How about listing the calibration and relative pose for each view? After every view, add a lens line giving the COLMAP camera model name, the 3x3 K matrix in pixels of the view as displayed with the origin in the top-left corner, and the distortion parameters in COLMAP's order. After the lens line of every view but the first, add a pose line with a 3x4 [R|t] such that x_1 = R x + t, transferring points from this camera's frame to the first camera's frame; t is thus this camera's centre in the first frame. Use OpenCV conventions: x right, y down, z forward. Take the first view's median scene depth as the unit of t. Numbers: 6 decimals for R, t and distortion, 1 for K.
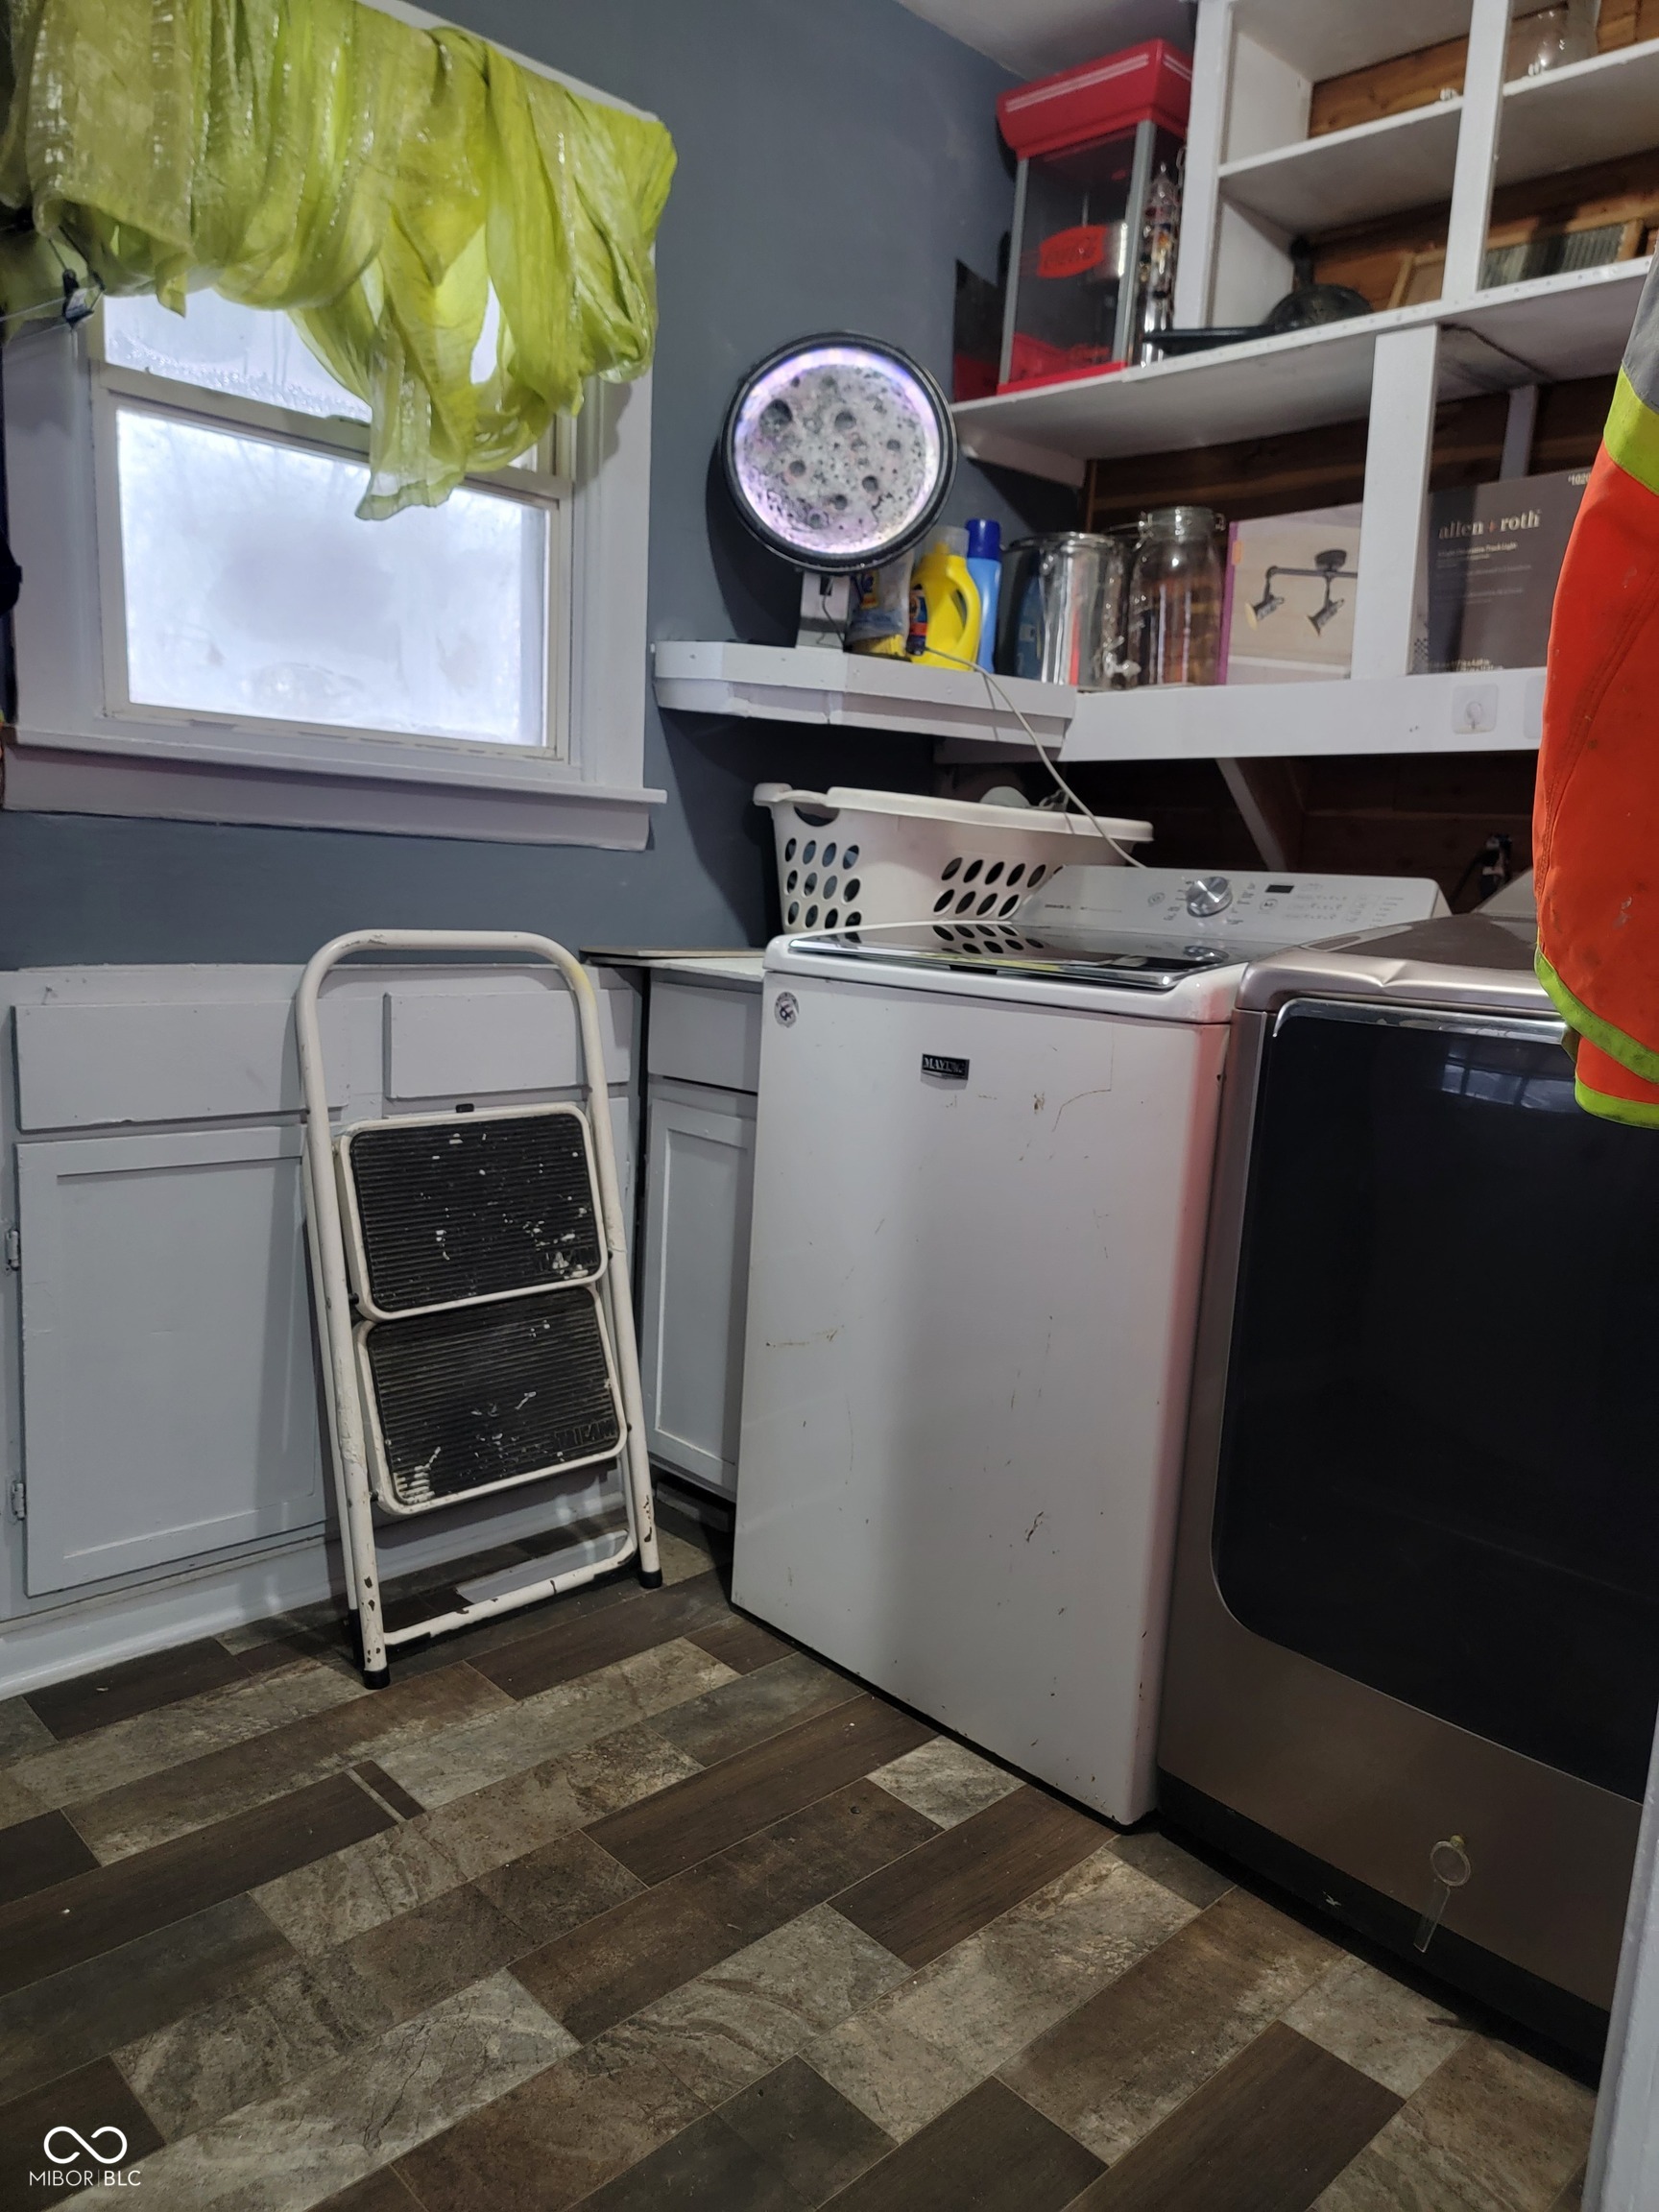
lens RADIAL K [[1550.7, 0, 813.8], [0, 1550.7, 1117.9], [0, 0, 1]] dist [0.047664, -0.021920]
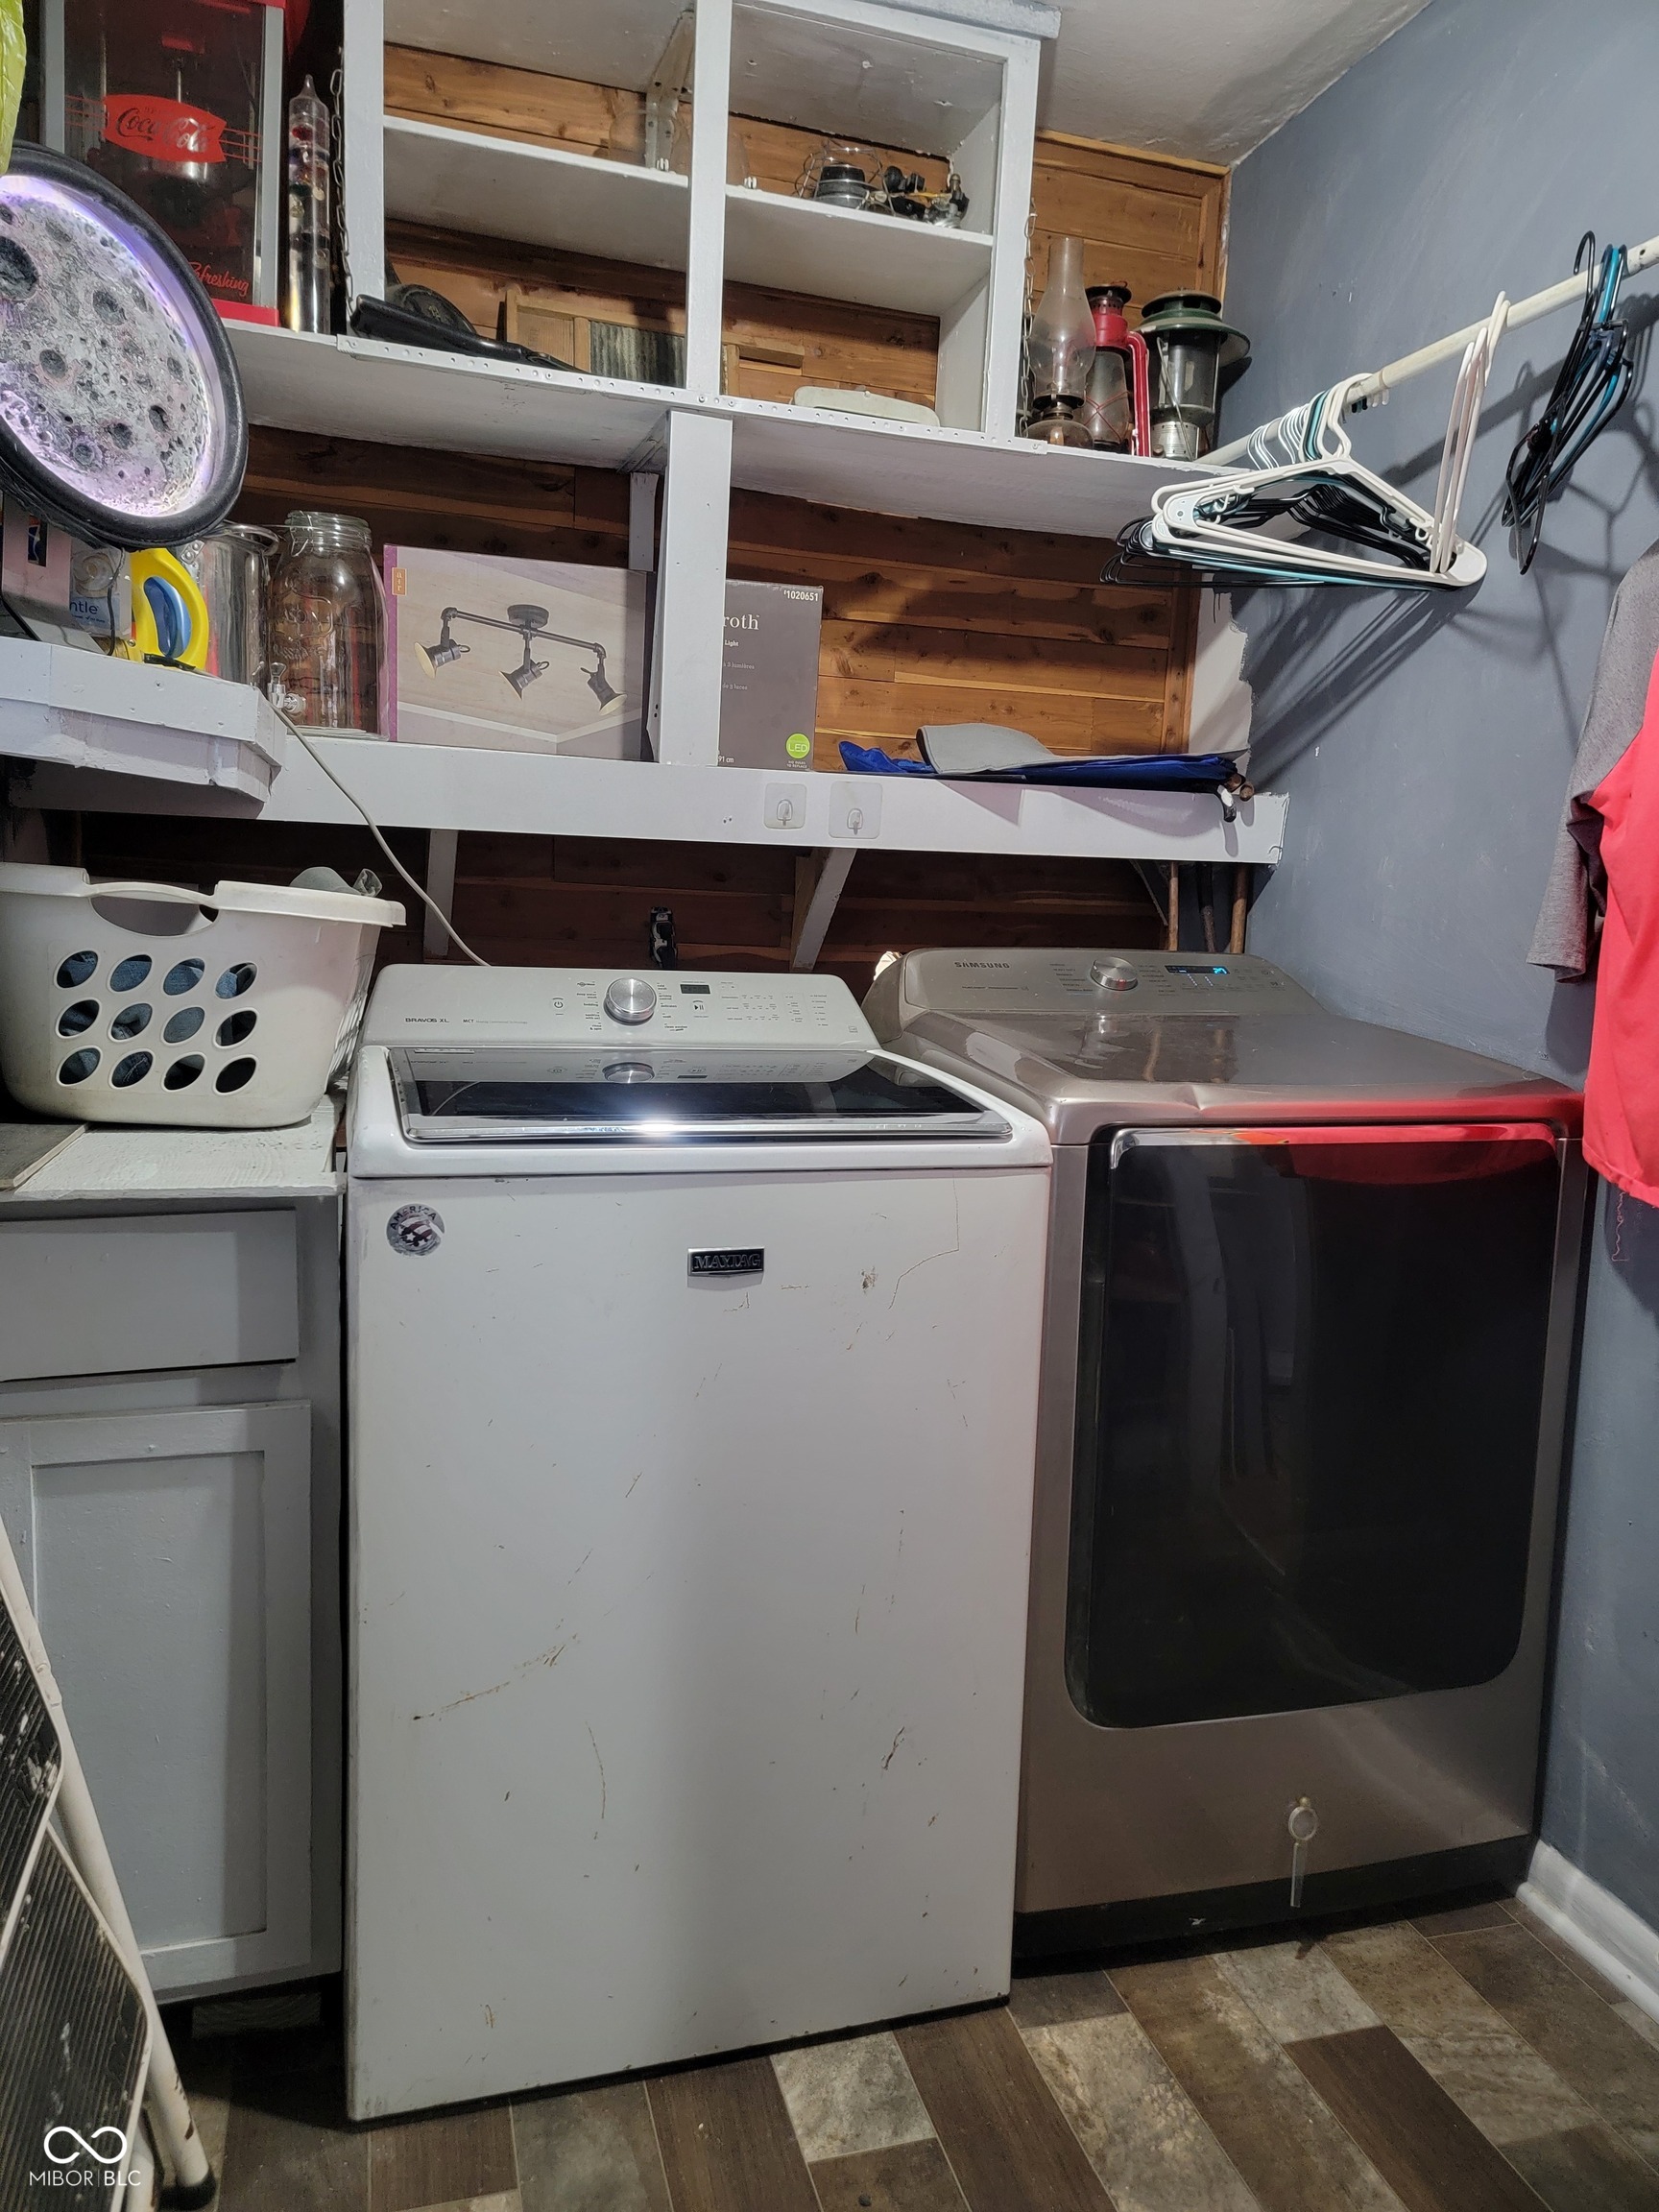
lens RADIAL K [[1550.7, 0, 827.3], [0, 1550.7, 1112.3], [0, 0, 1]] dist [0.047664, -0.021920]
pose [[0.456559, -0.152503, 0.876525, -0.463662], [0.132002, 0.985907, 0.102778, -0.147575], [-0.879846, 0.068779, 0.470255, 0.458505]]
